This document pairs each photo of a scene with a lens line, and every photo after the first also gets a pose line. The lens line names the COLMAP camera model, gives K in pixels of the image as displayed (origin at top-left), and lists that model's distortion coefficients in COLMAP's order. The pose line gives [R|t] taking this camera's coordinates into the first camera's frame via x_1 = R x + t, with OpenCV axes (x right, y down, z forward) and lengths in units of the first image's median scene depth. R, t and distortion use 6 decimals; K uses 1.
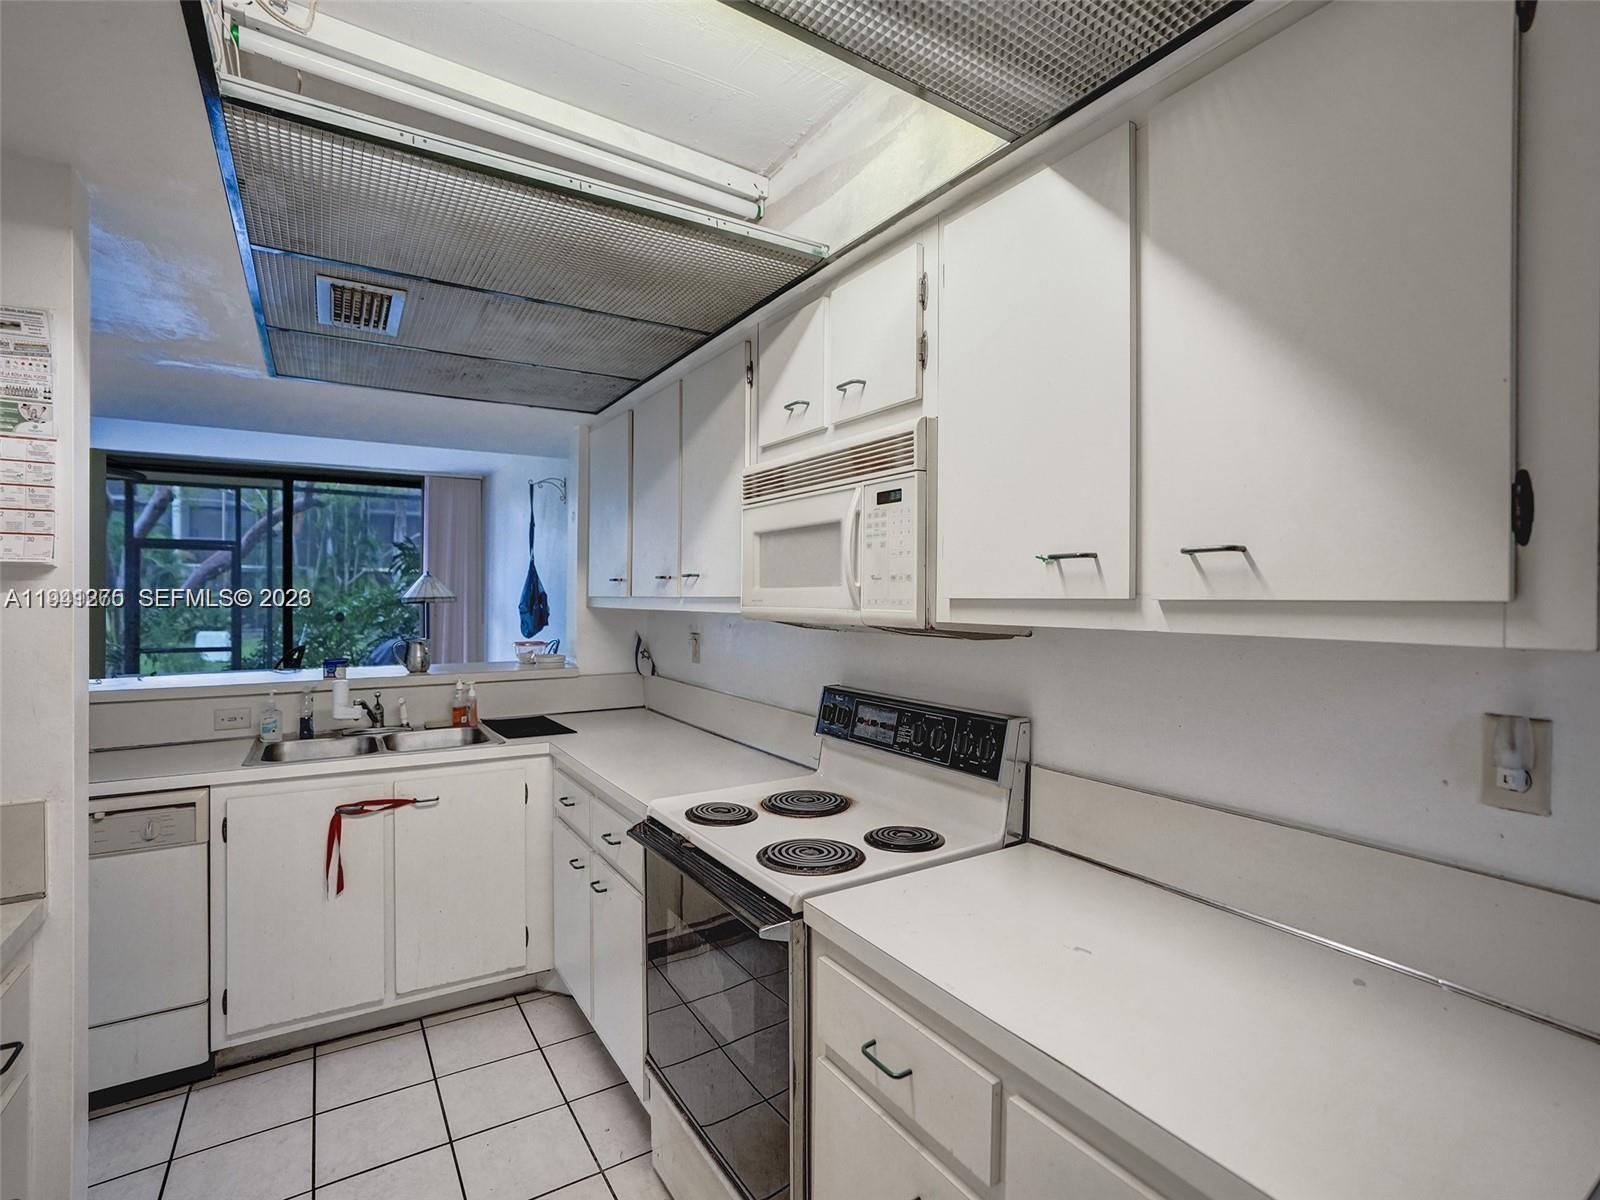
lens RADIAL K [[762.0, 0, 801.7], [0, 762.0, 606.2], [0, 0, 1]] dist [-0.057996, 0.026721]
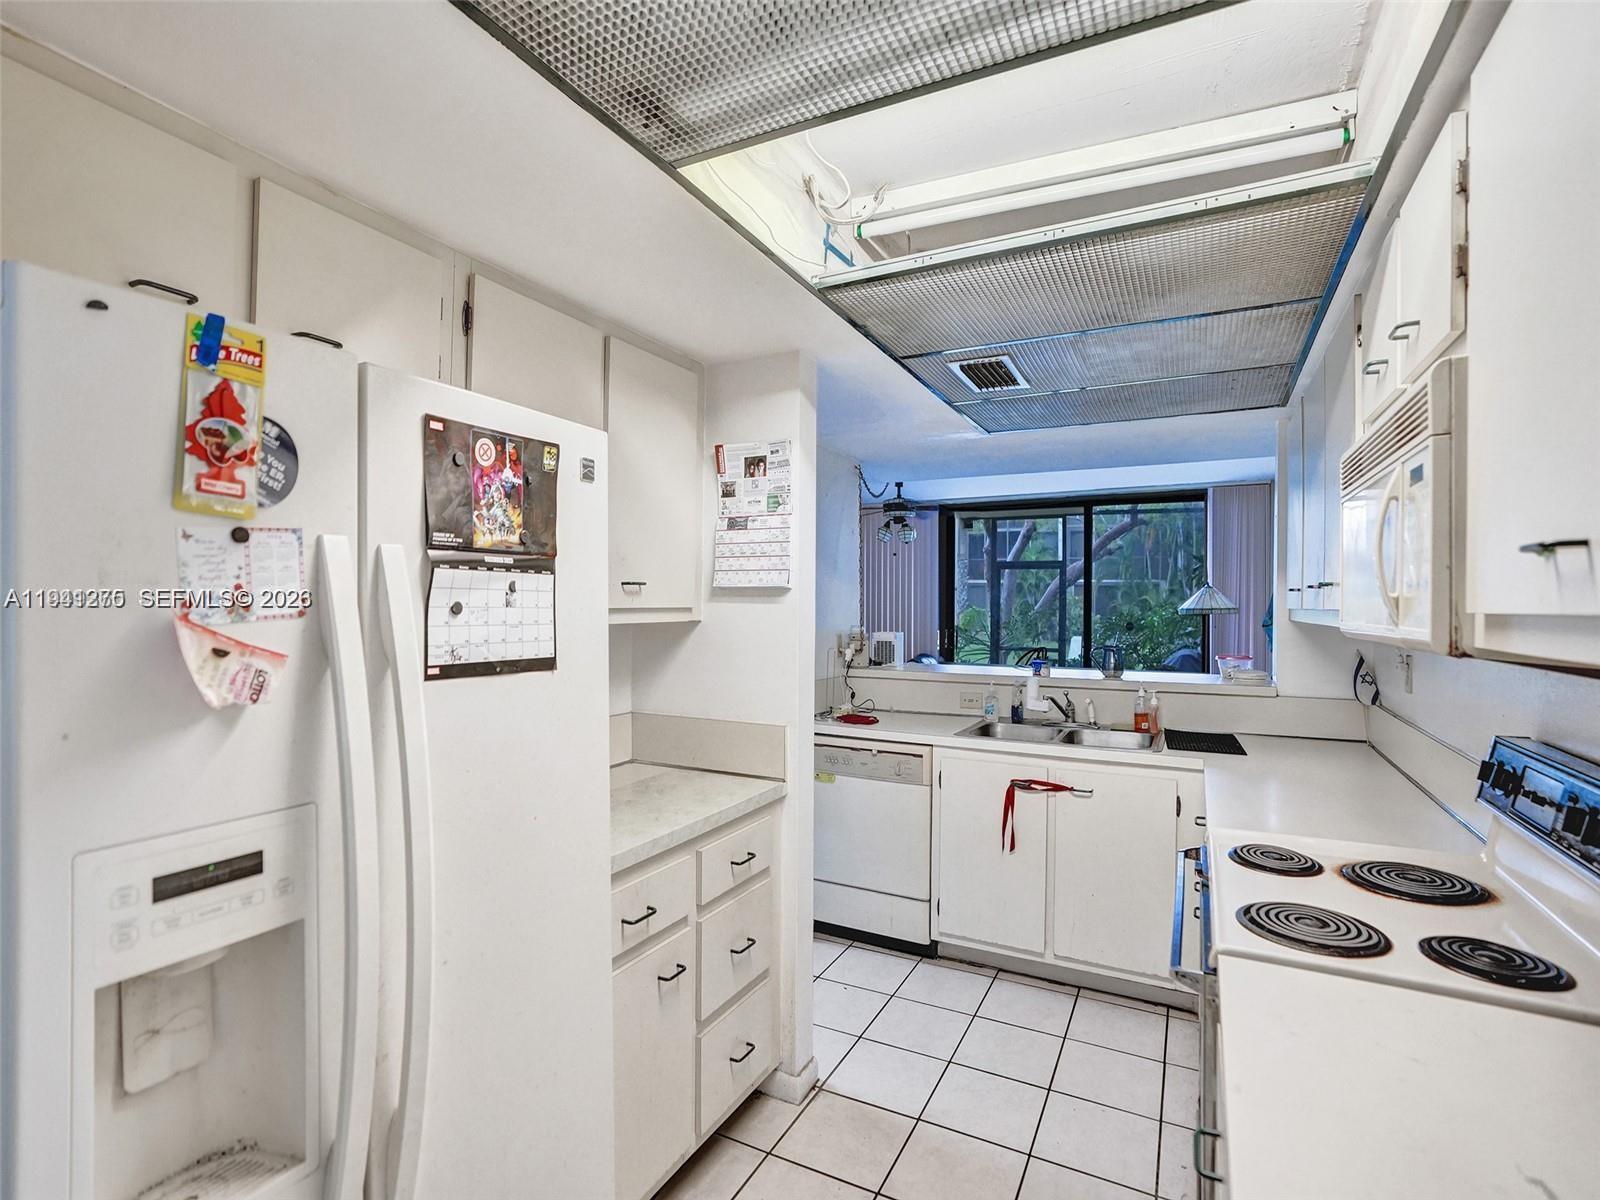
lens RADIAL K [[767.3, 0, 798.4], [0, 767.3, 608.1], [0, 0, 1]] dist [-0.059369, 0.024541]
pose [[0.494837, 0.005445, -0.868969, 0.299699], [-0.016087, 0.999866, -0.002895, -0.002145], [0.868837, 0.015412, 0.494859, 0.082224]]
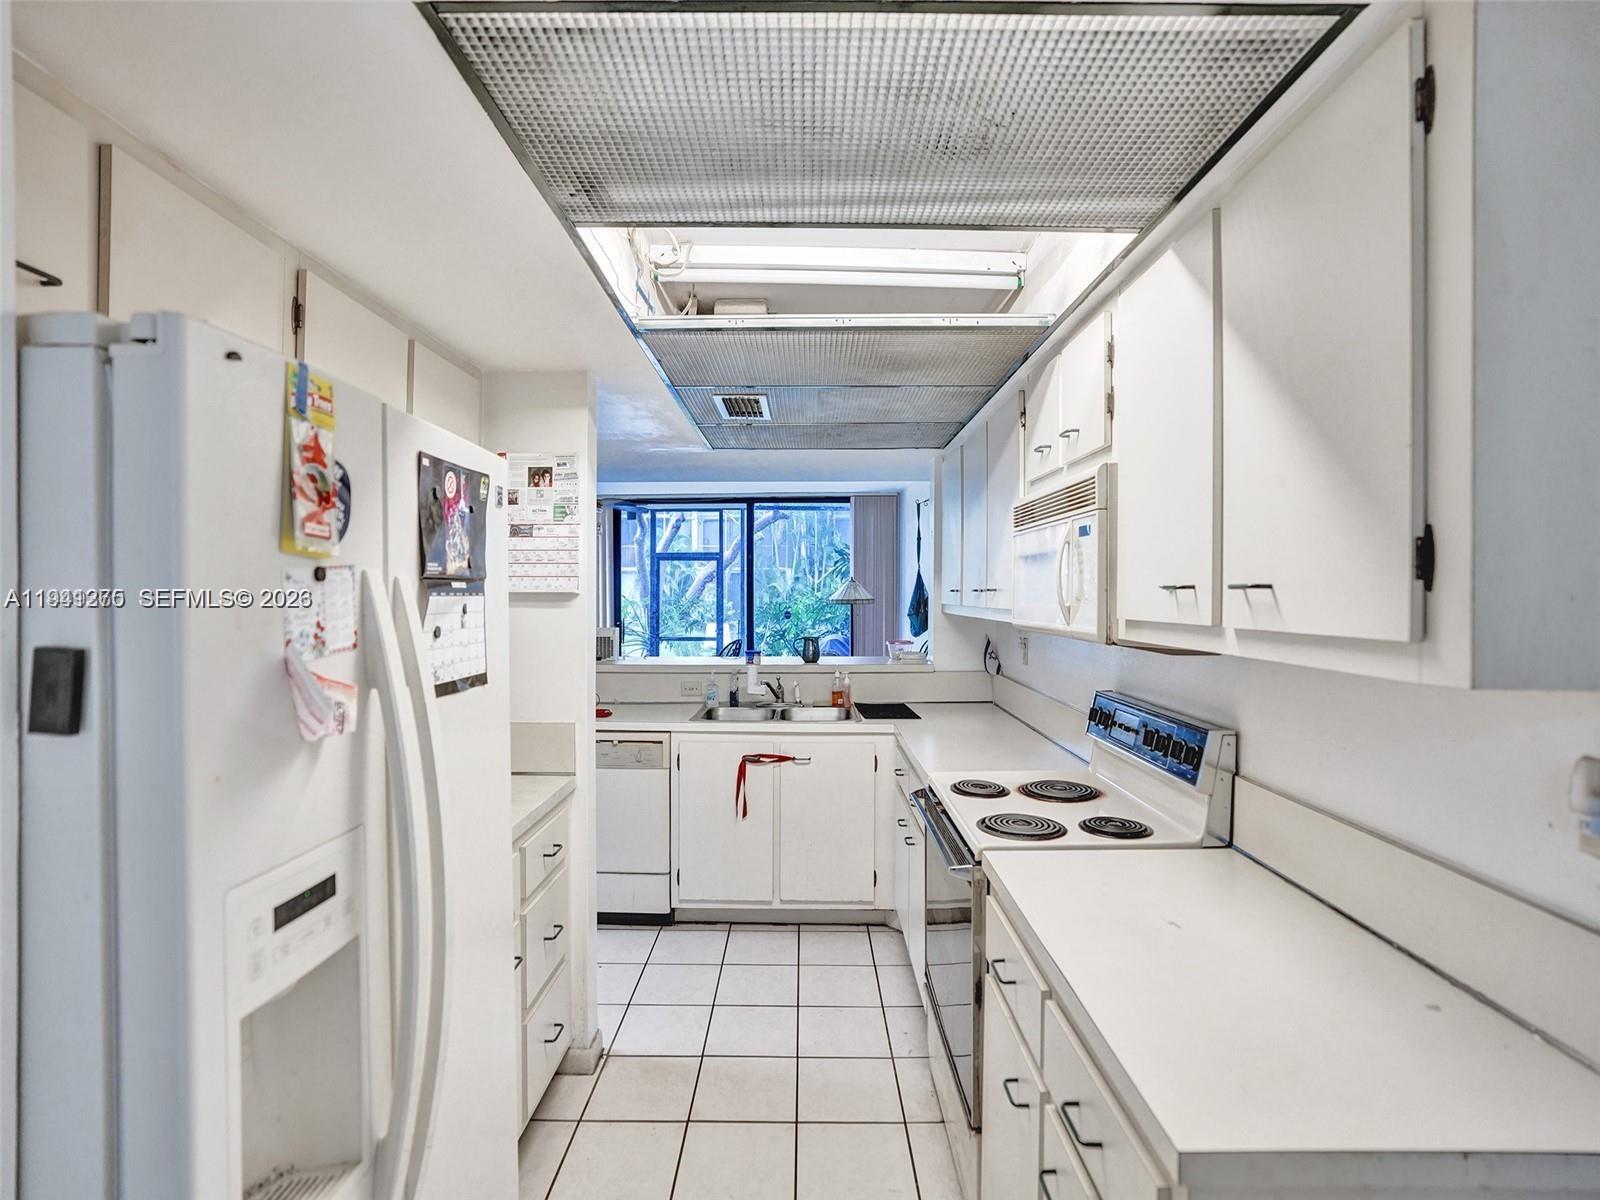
lens RADIAL K [[767.3, 0, 798.4], [0, 767.3, 608.1], [0, 0, 1]] dist [-0.059369, 0.024541]
pose [[0.836538, 0.008671, -0.547841, 0.262367], [-0.005379, 0.999957, 0.007613, -0.020666], [0.547883, -0.003422, 0.836548, -0.153014]]
